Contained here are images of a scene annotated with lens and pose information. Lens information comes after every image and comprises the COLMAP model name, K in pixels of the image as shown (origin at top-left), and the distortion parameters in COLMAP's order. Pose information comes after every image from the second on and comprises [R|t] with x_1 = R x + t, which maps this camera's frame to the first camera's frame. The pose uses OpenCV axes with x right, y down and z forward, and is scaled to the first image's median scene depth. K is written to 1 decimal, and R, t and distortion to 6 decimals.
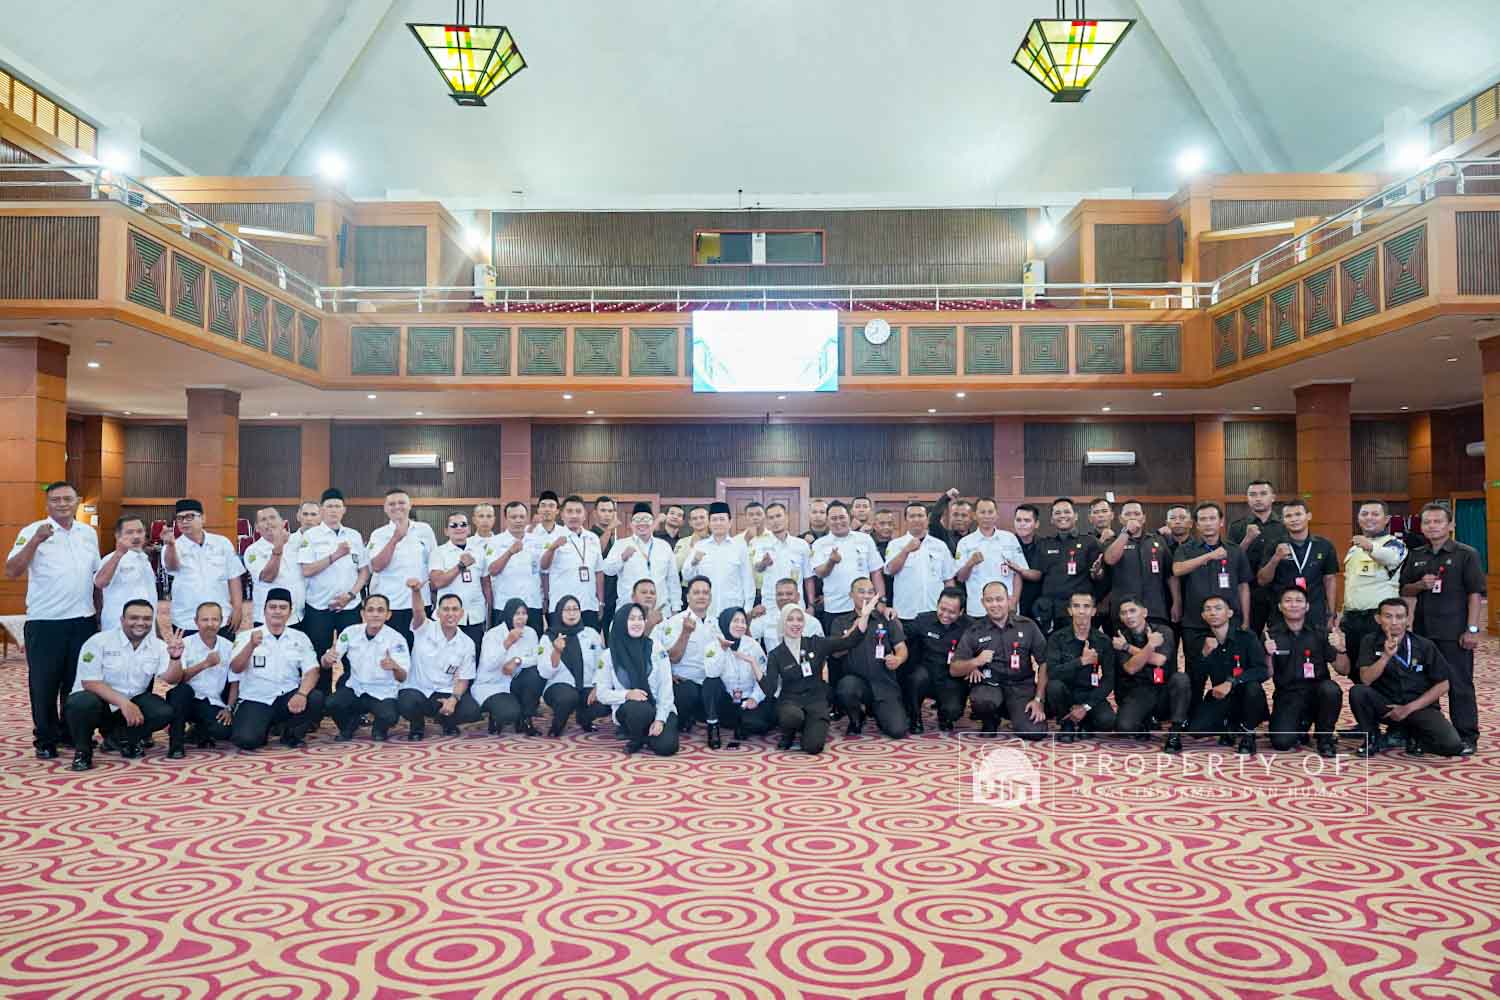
lens RADIAL K [[1051.0, 0, 744.8], [0, 1051.0, 519.3], [0, 0, 1]] dist [0.000912, 0.005001]
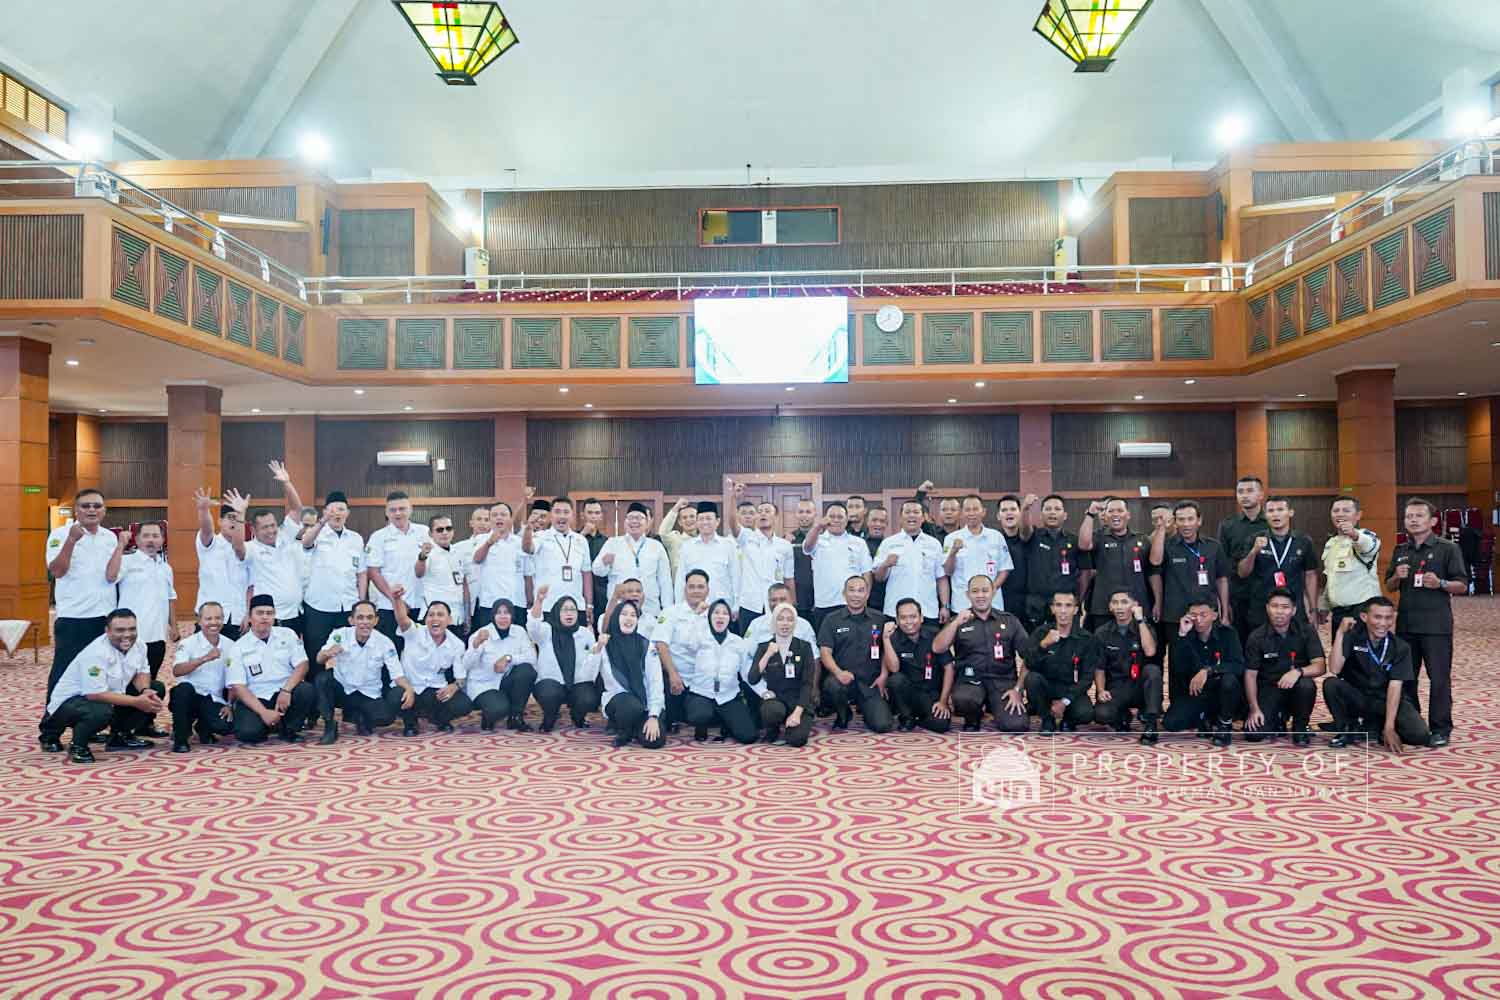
lens RADIAL K [[1168.1, 0, 745.3], [0, 1168.1, 523.2], [0, 0, 1]] dist [0.004969, -0.002097]
pose [[0.999795, -0.006539, -0.019176, 0.037358], [0.006627, 0.999968, 0.004556, -0.000515], [0.019146, -0.004682, 0.999806, -0.135577]]
